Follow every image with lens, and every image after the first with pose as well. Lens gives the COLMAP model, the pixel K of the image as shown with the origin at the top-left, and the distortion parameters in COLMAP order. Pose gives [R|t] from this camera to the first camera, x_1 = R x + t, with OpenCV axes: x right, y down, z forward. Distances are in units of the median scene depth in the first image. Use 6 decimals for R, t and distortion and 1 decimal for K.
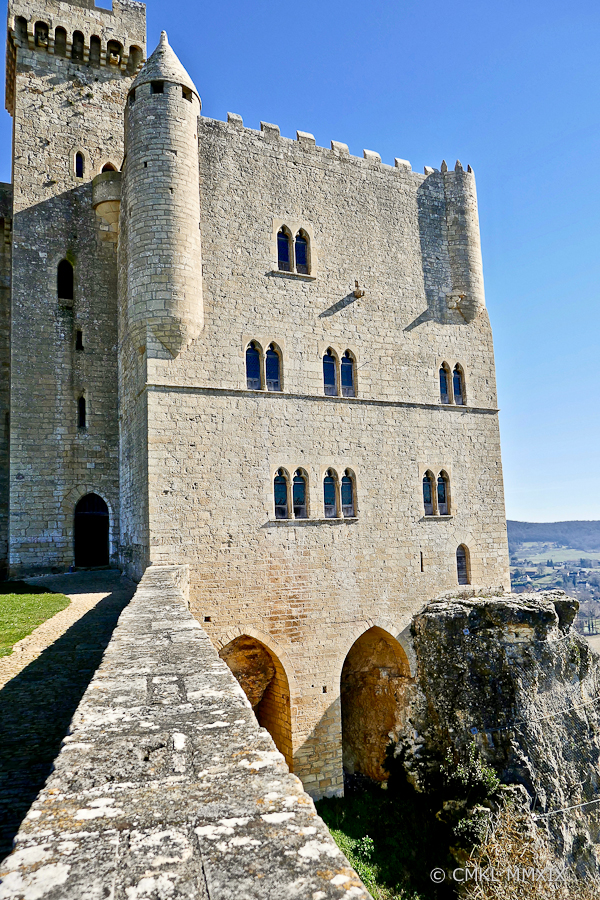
lens RADIAL K [[568.0, 0, 300.0], [0, 568.0, 450.0], [0, 0, 1]] dist [-0.002923, -0.000148]
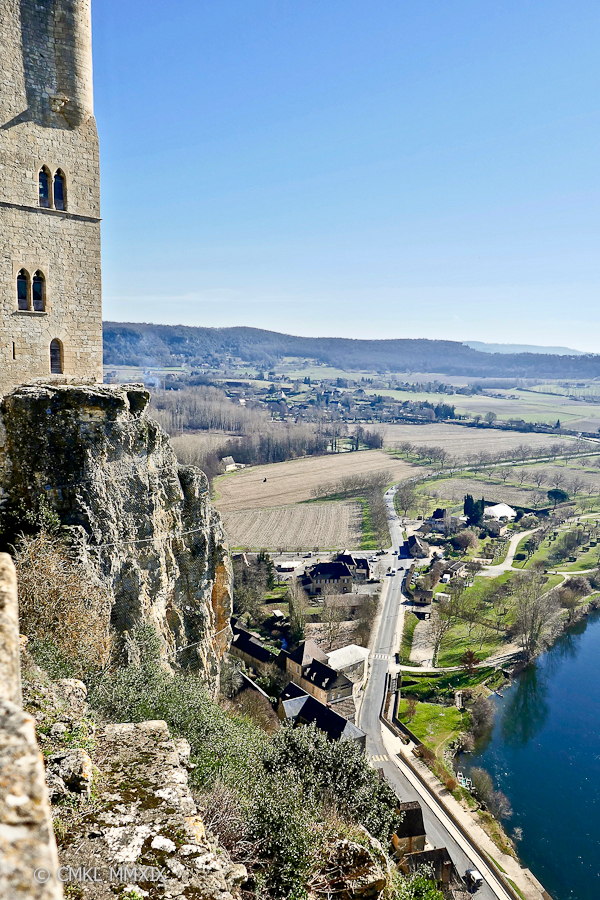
lens RADIAL K [[714.3, 0, 300.0], [0, 714.3, 450.0], [0, 0, 1]] dist [-0.004656, 0.002105]
pose [[0.950653, 0.033966, 0.308390, 0.327299], [-0.123710, 0.953052, 0.276383, -0.079639], [-0.284524, -0.300895, 0.910224, -0.525041]]
